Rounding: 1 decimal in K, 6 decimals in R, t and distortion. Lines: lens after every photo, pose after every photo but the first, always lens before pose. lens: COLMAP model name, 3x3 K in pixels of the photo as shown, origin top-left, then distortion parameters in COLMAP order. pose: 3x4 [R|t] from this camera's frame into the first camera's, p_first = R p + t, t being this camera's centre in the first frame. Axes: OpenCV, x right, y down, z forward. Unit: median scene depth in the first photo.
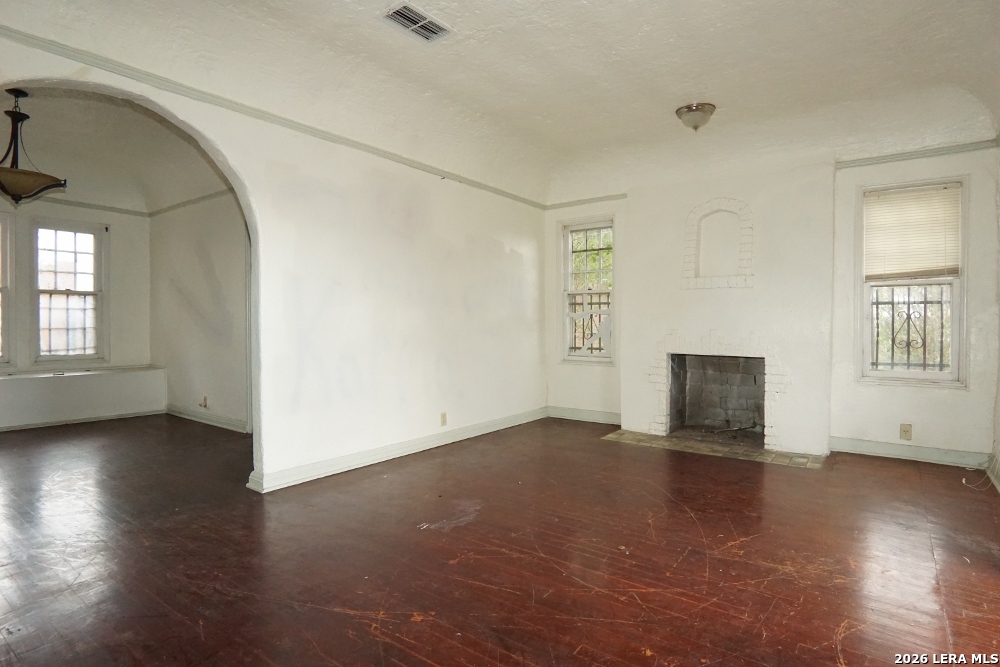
lens RADIAL K [[531.5, 0, 504.9], [0, 531.5, 328.0], [0, 0, 1]] dist [-0.031020, 0.007510]
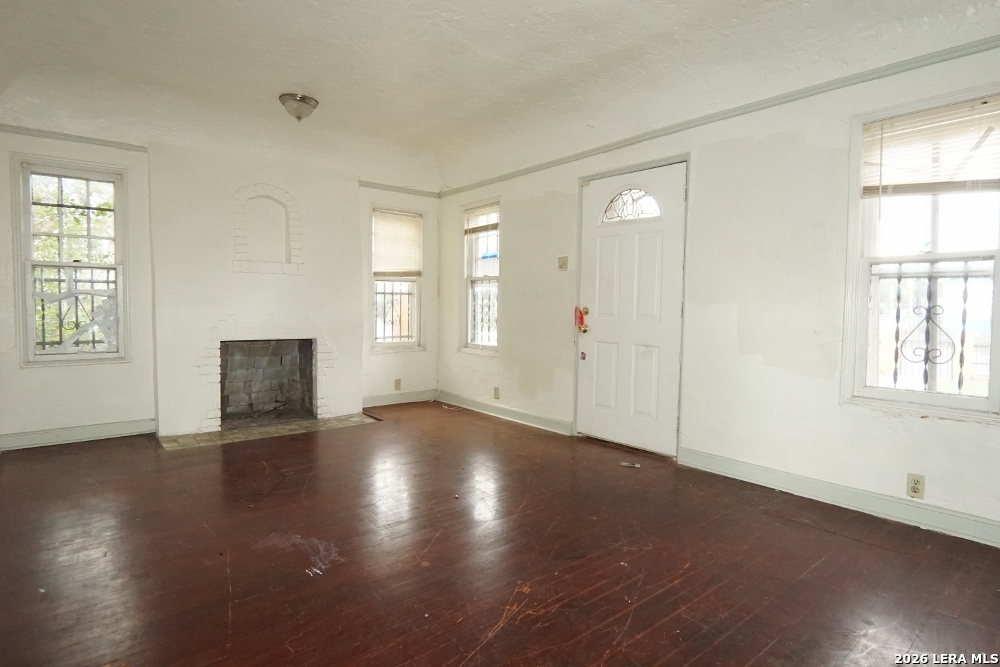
lens RADIAL K [[531.5, 0, 504.9], [0, 531.5, 328.0], [0, 0, 1]] dist [-0.031020, 0.007510]
pose [[0.251741, -0.038445, 0.967031, -0.525661], [0.004245, 0.999245, 0.038621, -0.008782], [-0.967785, -0.005617, 0.251715, 0.342141]]
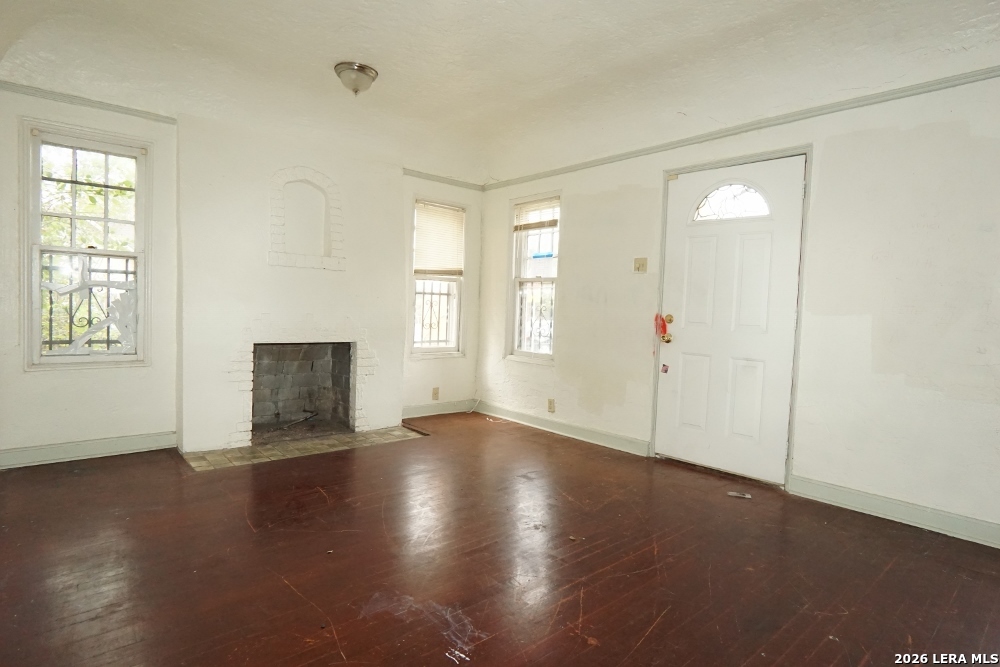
lens RADIAL K [[531.5, 0, 504.9], [0, 531.5, 328.0], [0, 0, 1]] dist [-0.031020, 0.007510]
pose [[0.218416, -0.028690, 0.975434, -0.455478], [-0.018799, 0.999259, 0.033601, -0.010782], [-0.975675, -0.025676, 0.217715, 0.529322]]
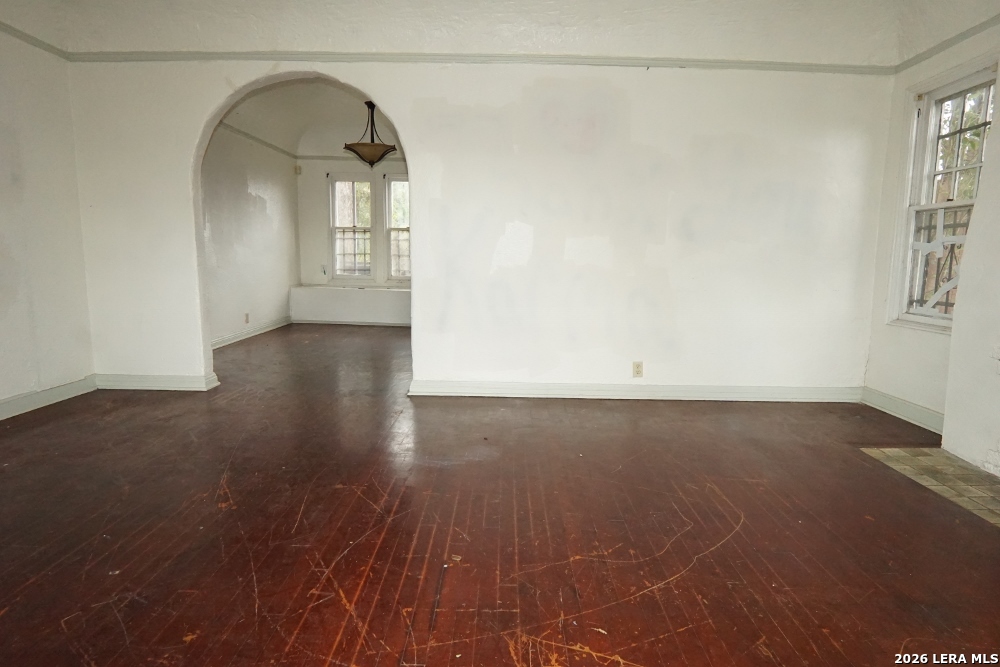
lens RADIAL K [[531.5, 0, 504.9], [0, 531.5, 328.0], [0, 0, 1]] dist [-0.031020, 0.007510]
pose [[0.590101, 0.117226, -0.798773, 0.460284], [-0.026970, 0.991712, 0.125616, 0.008014], [0.806879, -0.052583, 0.588372, 0.373262]]
